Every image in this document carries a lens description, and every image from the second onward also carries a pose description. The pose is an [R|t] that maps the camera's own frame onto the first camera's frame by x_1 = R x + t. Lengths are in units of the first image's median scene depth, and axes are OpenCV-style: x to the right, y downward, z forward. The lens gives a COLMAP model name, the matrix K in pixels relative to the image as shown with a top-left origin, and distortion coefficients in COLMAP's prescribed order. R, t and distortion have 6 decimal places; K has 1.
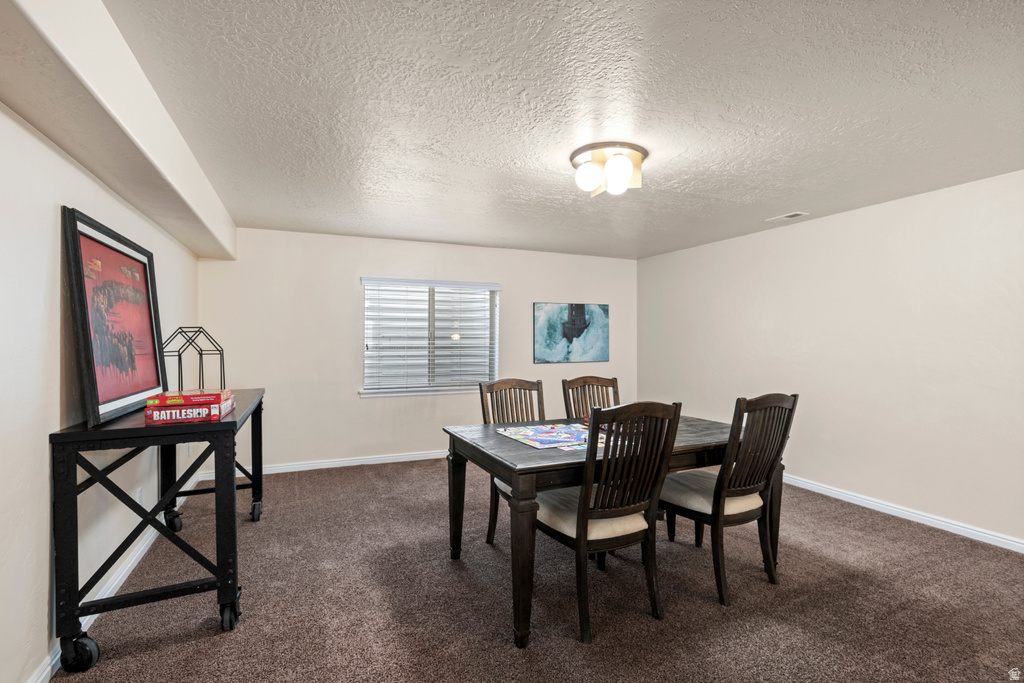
lens RADIAL K [[496.9, 0, 516.3], [0, 496.9, 343.3], [0, 0, 1]] dist [-0.002832, 0.007384]
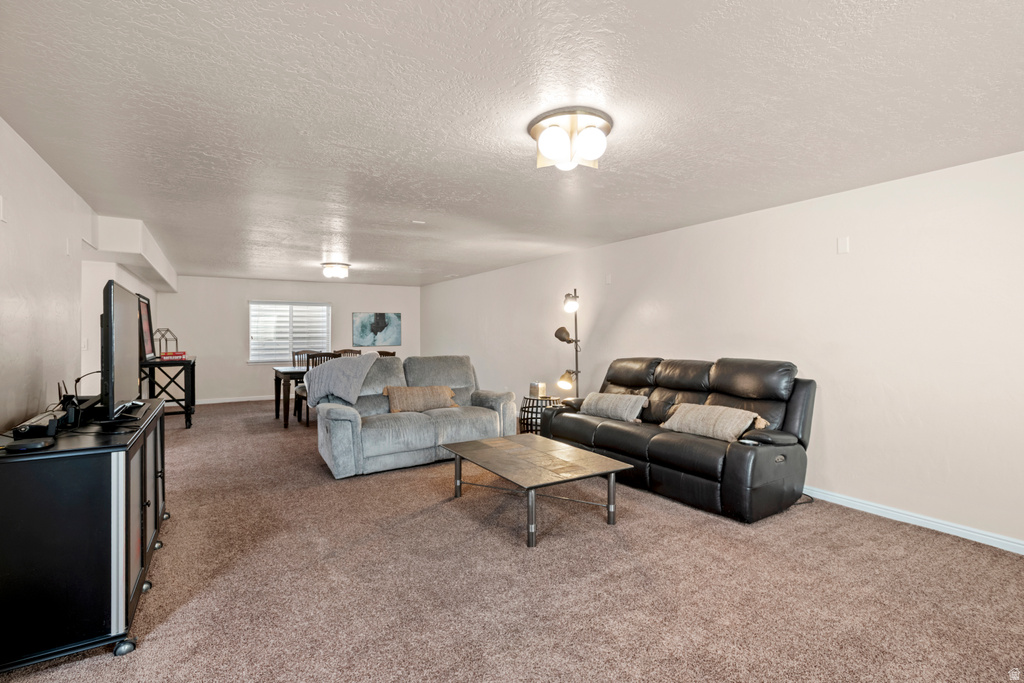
lens RADIAL K [[496.9, 0, 508.4], [0, 496.9, 334.3], [0, 0, 1]] dist [-0.002832, 0.007384]
pose [[0.992134, -0.007777, 0.124941, 0.363799], [0.008547, 0.999948, -0.005629, 0.010881], [-0.124890, 0.006652, 0.992148, -0.836136]]
